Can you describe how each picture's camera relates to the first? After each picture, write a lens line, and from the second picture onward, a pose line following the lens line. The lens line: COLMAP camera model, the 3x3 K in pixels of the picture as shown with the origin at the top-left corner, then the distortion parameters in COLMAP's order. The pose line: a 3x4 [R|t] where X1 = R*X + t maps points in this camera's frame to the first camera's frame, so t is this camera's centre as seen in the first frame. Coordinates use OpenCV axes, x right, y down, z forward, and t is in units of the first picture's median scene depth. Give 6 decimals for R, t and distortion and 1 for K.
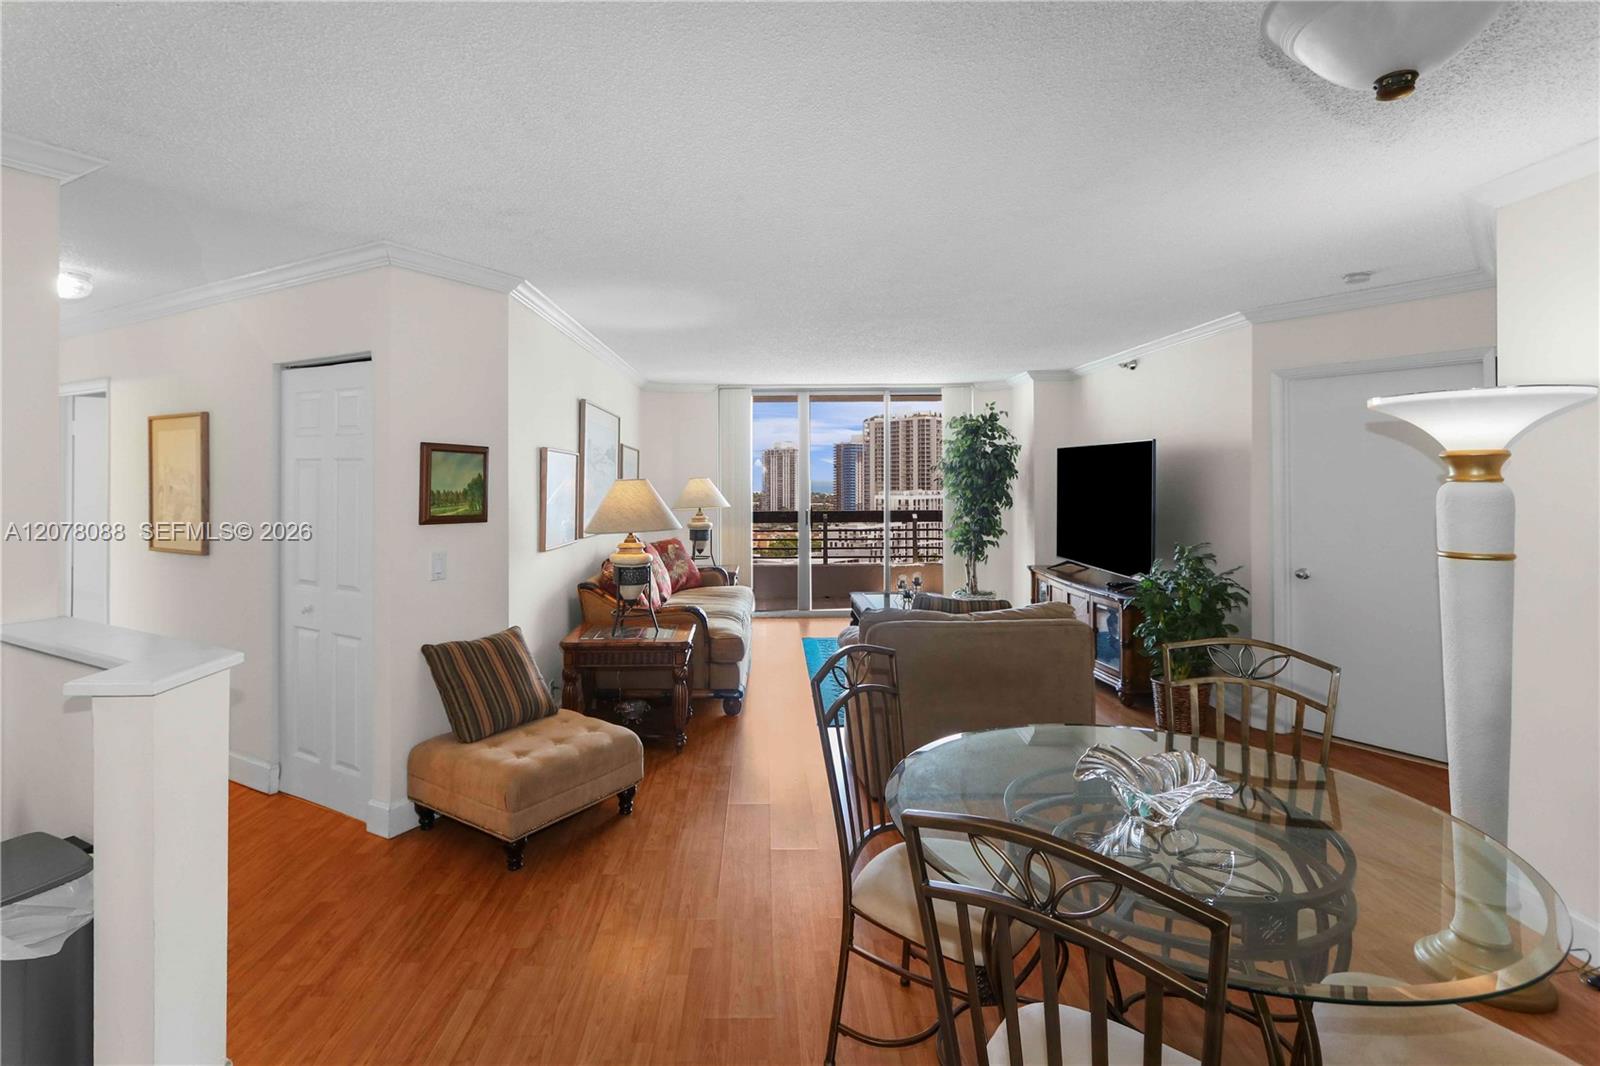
lens RADIAL K [[757.5, 0, 812.6], [0, 757.5, 476.8], [0, 0, 1]] dist [0.000466, 0.000148]
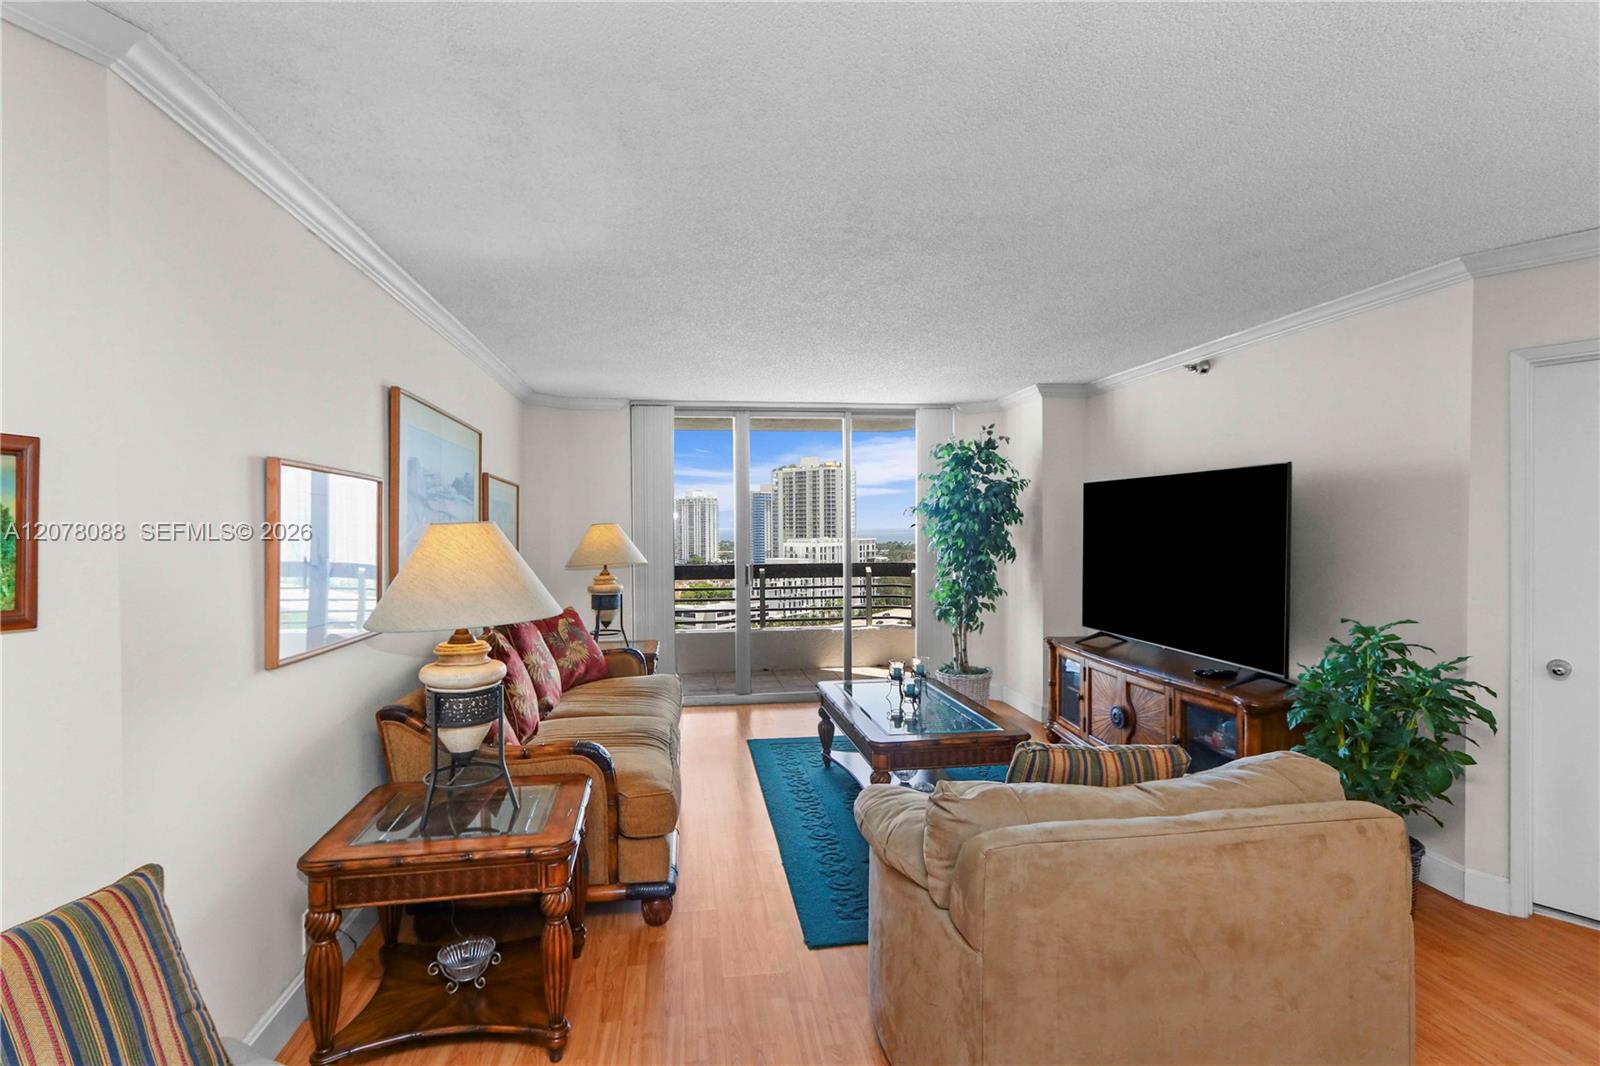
lens RADIAL K [[757.5, 0, 794.4], [0, 757.5, 531.2], [0, 0, 1]] dist [0.000466, 0.000148]
pose [[0.996043, -0.004293, 0.088766, -0.032179], [0.003611, 0.999963, 0.007847, 0.003504], [-0.088797, -0.007495, 0.996022, 0.257906]]
